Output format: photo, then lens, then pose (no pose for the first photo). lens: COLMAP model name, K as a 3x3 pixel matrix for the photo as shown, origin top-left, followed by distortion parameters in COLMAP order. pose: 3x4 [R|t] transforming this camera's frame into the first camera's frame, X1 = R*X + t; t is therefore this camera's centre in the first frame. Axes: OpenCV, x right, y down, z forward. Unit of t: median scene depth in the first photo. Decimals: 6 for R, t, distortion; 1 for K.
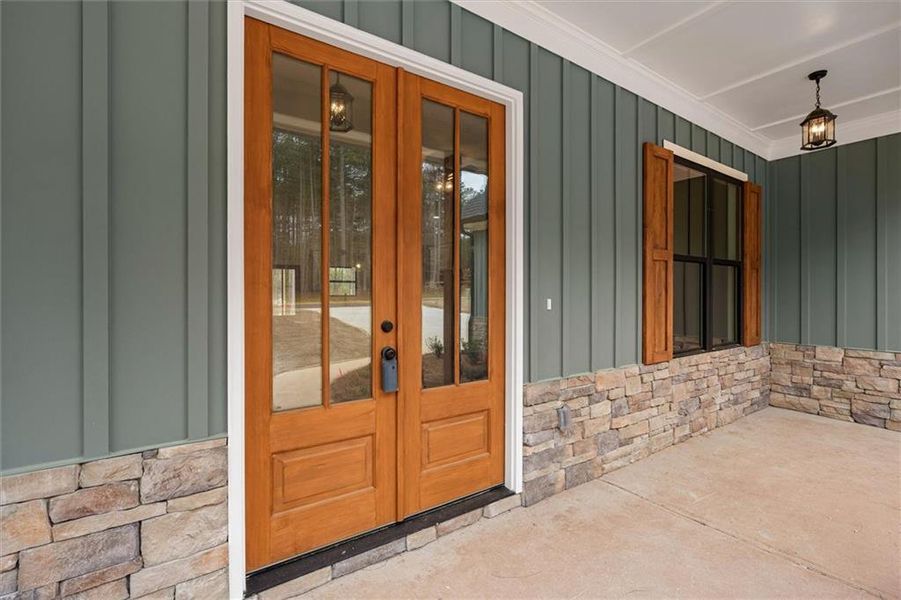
lens RADIAL K [[408.6, 0, 449.7], [0, 408.6, 297.1], [0, 0, 1]] dist [-0.007405, 0.001873]
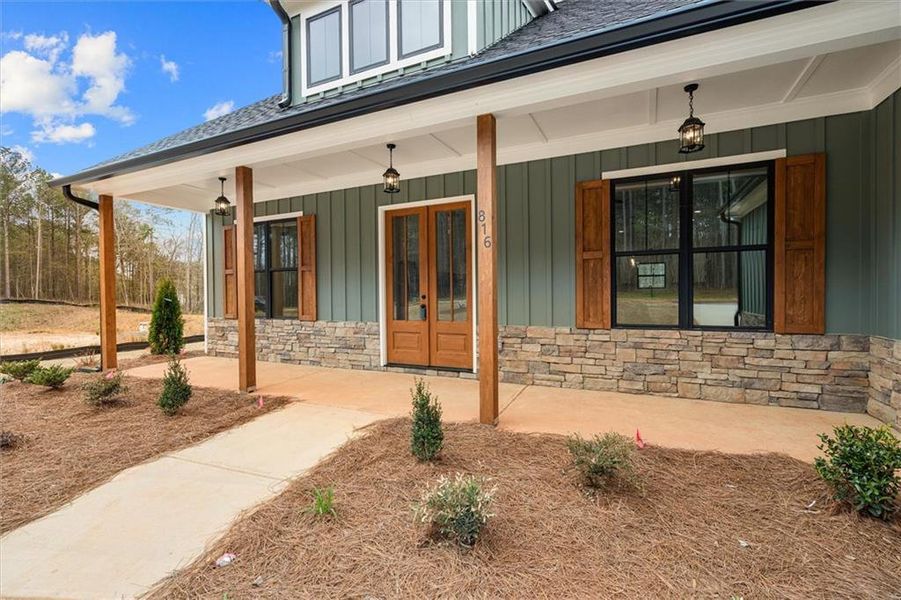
lens RADIAL K [[408.6, 0, 451.5], [0, 408.6, 297.2], [0, 0, 1]] dist [-0.007405, 0.001873]
pose [[0.493529, 0.003135, -0.869723, 1.749521], [0.006720, 0.999950, 0.007418, 0.037788], [0.869703, -0.009506, 0.493484, -0.185897]]
